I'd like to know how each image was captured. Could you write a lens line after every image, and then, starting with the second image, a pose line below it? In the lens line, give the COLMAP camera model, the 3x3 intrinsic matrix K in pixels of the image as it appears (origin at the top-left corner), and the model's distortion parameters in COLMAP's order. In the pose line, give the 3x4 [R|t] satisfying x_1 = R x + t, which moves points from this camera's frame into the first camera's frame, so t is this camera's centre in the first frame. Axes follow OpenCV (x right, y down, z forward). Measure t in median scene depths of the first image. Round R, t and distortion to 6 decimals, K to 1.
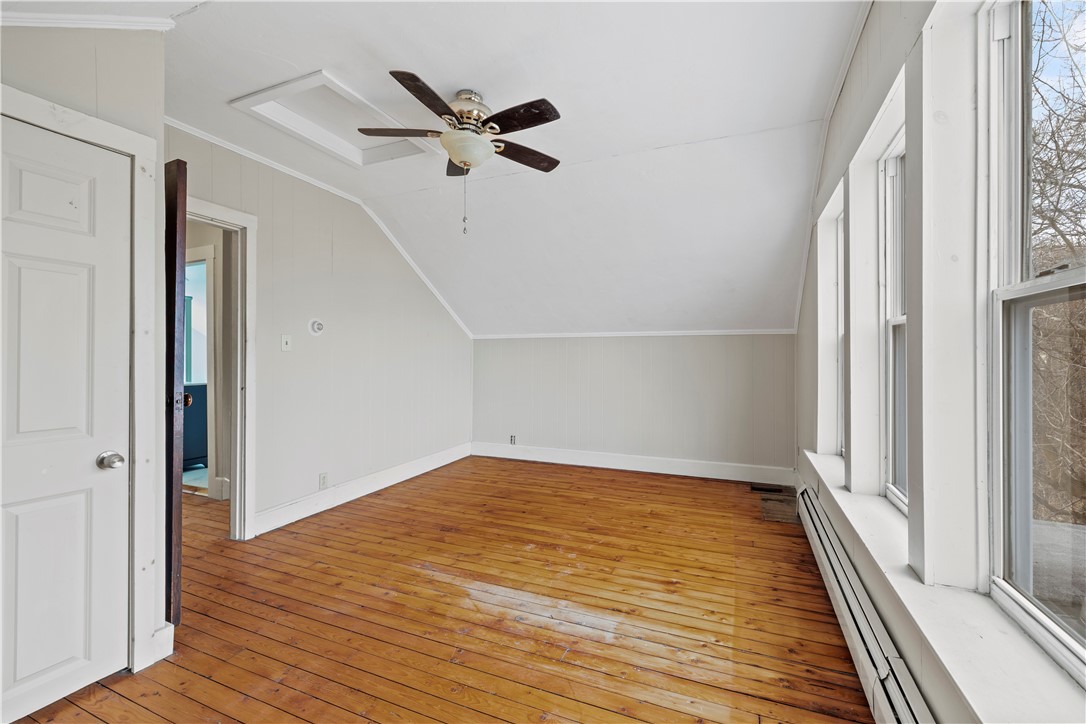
lens RADIAL K [[457.2, 0, 549.2], [0, 457.2, 357.5], [0, 0, 1]] dist [0.000670, 0.000413]
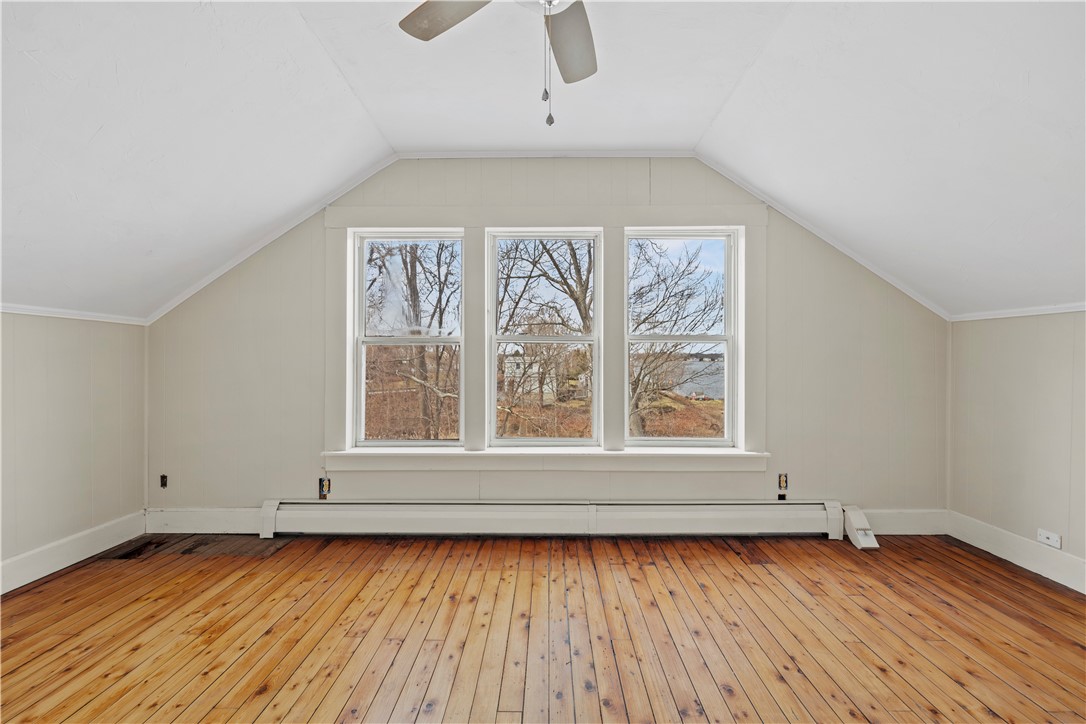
lens RADIAL K [[457.2, 0, 546.3], [0, 457.2, 356.1], [0, 0, 1]] dist [0.000670, 0.000413]
pose [[-0.384631, 0.010251, 0.923013, -0.626414], [-0.003077, 0.999919, -0.012388, 0.009723], [-0.923065, -0.007604, -0.384568, 1.123669]]
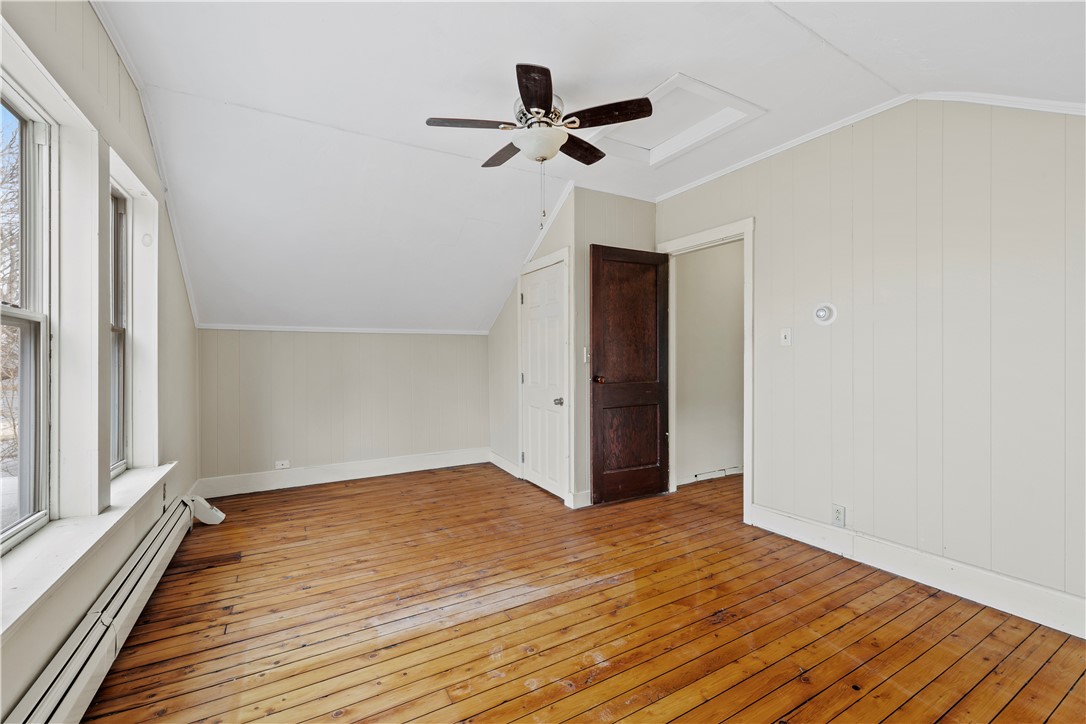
lens RADIAL K [[457.2, 0, 545.0], [0, 457.2, 354.3], [0, 0, 1]] dist [0.000670, 0.000413]
pose [[-0.604489, 0.000553, -0.796613, 0.558257], [0.009327, 0.999936, -0.006384, 0.005849], [0.796559, -0.011289, -0.604456, 1.488978]]
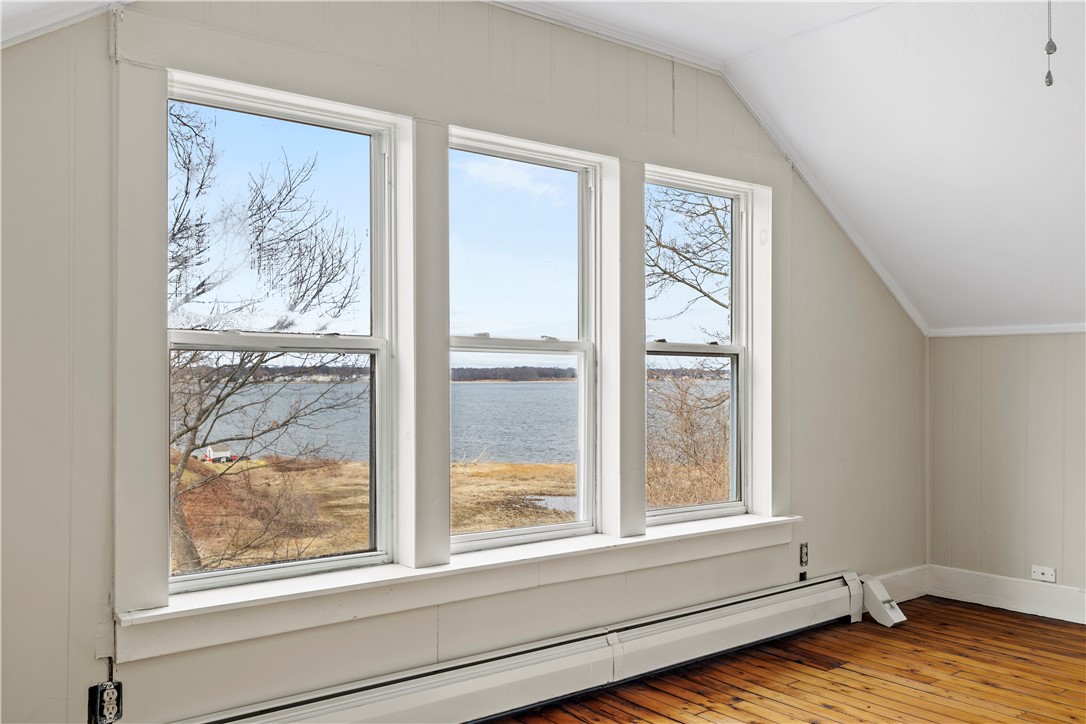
lens RADIAL K [[920.3, 0, 548.2], [0, 920.3, 372.1], [0, 0, 1]] dist [-0.002644, 0.010818]
pose [[-0.879042, 0.007347, 0.476688, -0.161844], [0.000828, 0.999903, -0.013884, 0.004533], [-0.476744, -0.011810, -0.878963, 1.822653]]
